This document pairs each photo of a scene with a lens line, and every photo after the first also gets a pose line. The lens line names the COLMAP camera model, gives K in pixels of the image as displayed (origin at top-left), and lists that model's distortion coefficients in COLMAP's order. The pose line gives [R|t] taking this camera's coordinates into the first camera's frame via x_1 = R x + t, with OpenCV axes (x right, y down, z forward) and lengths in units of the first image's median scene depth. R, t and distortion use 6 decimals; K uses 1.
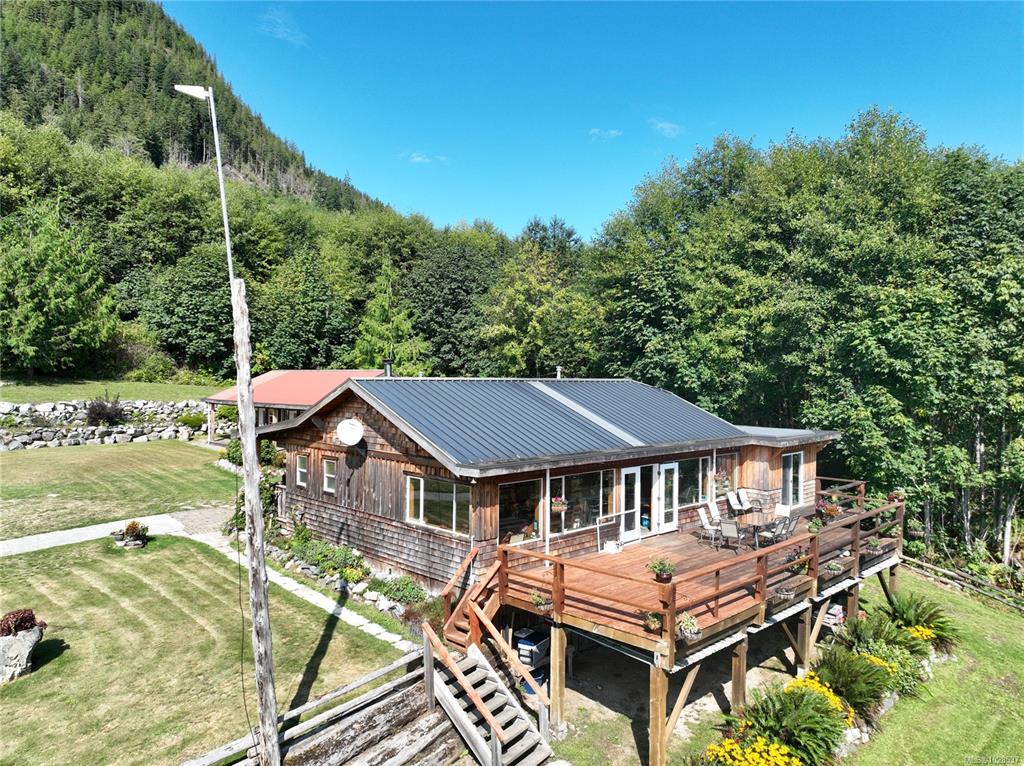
lens RADIAL K [[719.9, 0, 510.5], [0, 719.9, 382.2], [0, 0, 1]] dist [-0.000809, 0.020590]
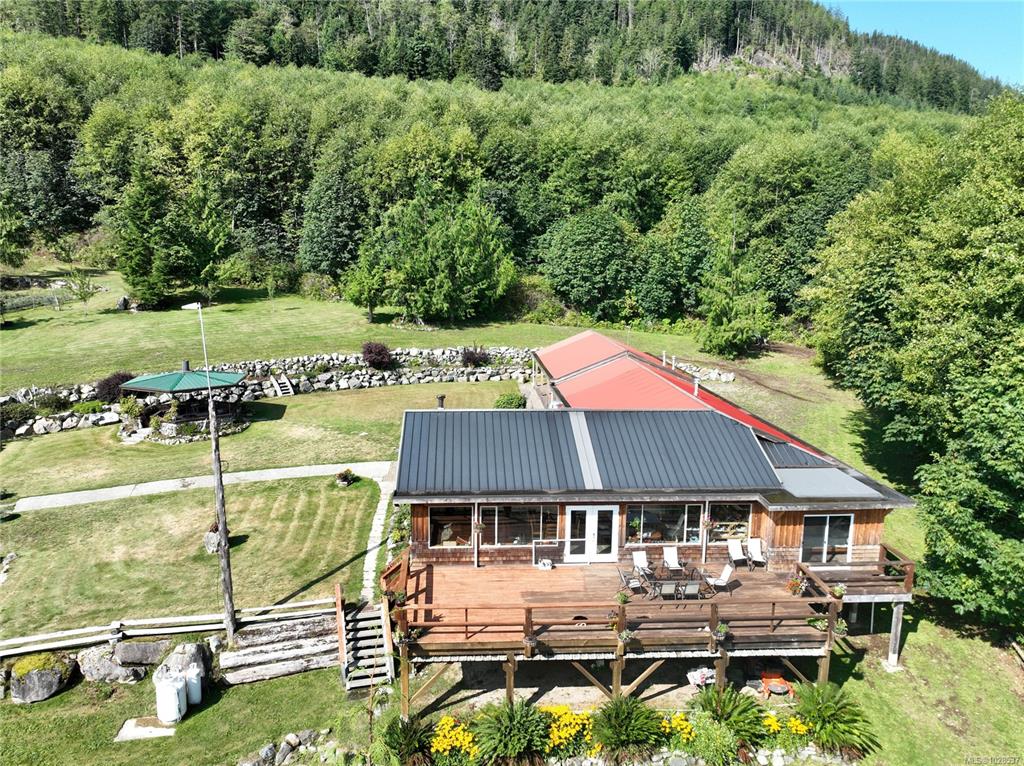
lens RADIAL K [[719.9, 0, 510.5], [0, 719.9, 382.2], [0, 0, 1]] dist [-0.000809, 0.020590]
pose [[0.753660, 0.110174, -0.647965, 0.275203], [-0.008413, 0.987387, 0.158100, -0.091564], [0.657210, -0.113703, 0.745081, 0.010238]]
